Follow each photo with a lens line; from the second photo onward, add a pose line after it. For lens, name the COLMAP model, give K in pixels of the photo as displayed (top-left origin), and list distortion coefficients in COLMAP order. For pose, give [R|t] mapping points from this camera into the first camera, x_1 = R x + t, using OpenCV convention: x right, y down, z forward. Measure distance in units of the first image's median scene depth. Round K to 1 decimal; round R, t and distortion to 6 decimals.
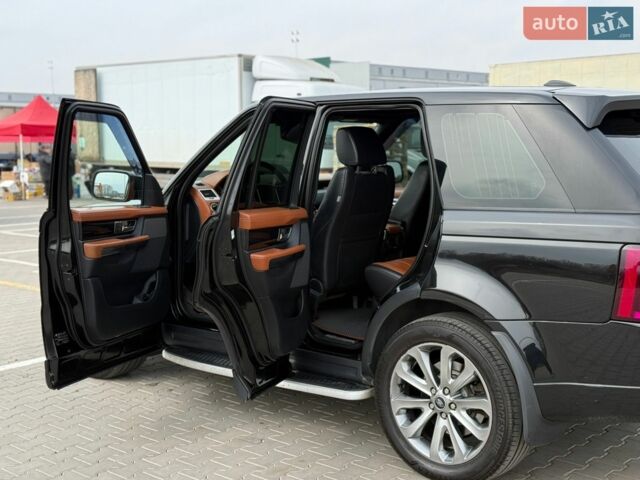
lens RADIAL K [[895.4, 0, 319.8], [0, 895.4, 240.2], [0, 0, 1]] dist [0.152085, -0.061598]
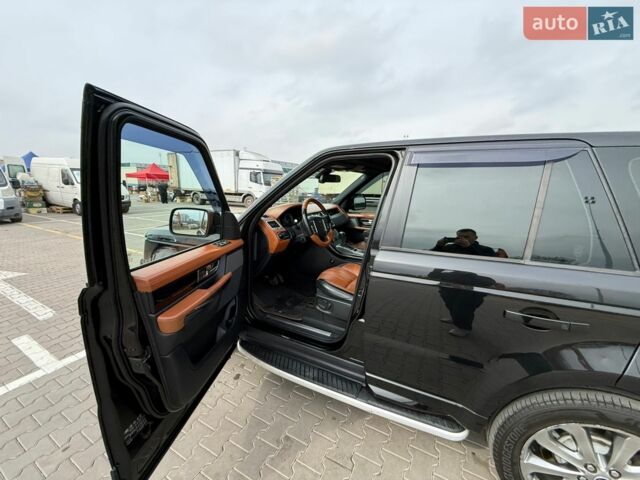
lens RADIAL K [[255.8, 0, 319.7], [0, 255.8, 237.4], [0, 0, 1]] dist [-0.011030, -0.000043]
pose [[0.966511, -0.021573, 0.255716, -0.183076], [-0.003053, 0.995423, 0.095516, -0.080768], [-0.256606, -0.093098, 0.962022, 0.767327]]
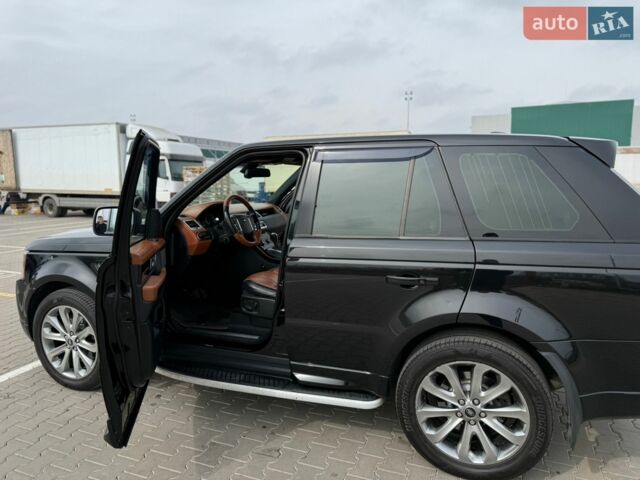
lens RADIAL K [[456.3, 0, 320.7], [0, 456.3, 236.6], [0, 0, 1]] dist [0.007248, -0.006856]
pose [[0.933969, -0.040410, 0.355062, -0.212536], [0.033645, 0.999116, 0.025211, -0.053789], [-0.355767, -0.011601, 0.934503, 0.484900]]
